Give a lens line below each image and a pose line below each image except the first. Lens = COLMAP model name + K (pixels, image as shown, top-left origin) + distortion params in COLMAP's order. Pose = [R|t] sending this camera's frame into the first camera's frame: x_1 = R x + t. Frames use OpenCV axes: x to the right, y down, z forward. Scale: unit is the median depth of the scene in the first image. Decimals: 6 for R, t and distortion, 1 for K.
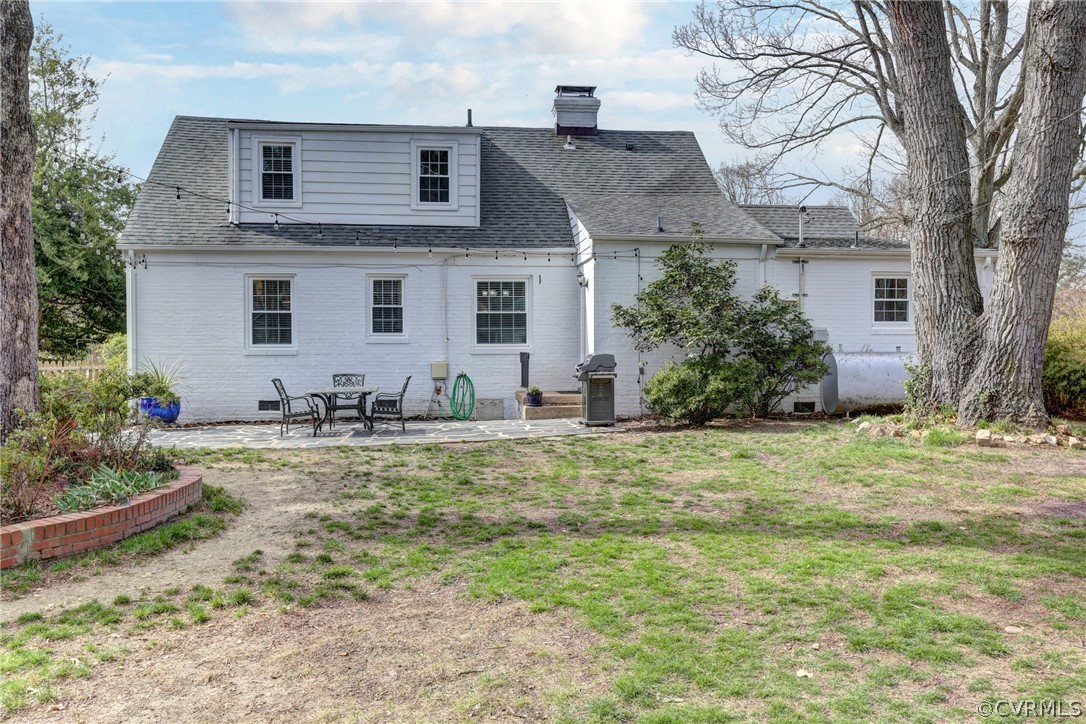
lens RADIAL K [[928.3, 0, 543.0], [0, 928.3, 362.0], [0, 0, 1]] dist [-0.021602, 0.102922]
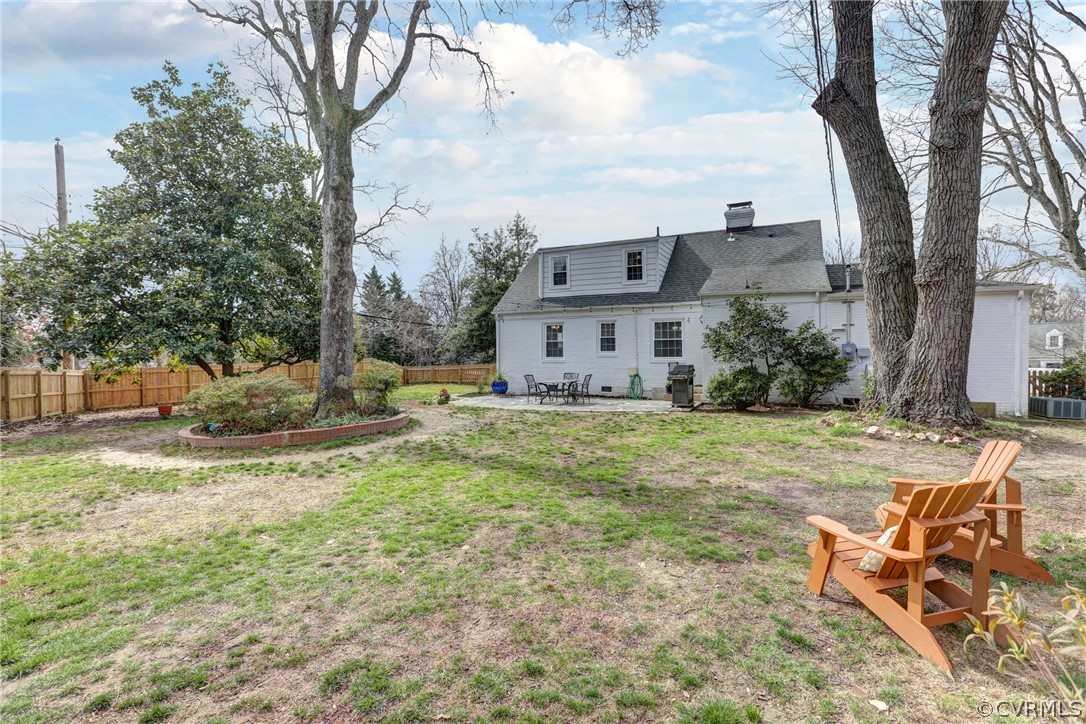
lens RADIAL K [[492.6, 0, 544.9], [0, 492.6, 358.8], [0, 0, 1]] dist [-0.050217, 0.016989]
pose [[0.830718, 0.004719, -0.556674, 0.289280], [-0.007604, 0.999967, -0.002870, -0.012012], [0.556642, 0.006617, 0.830726, 0.093444]]
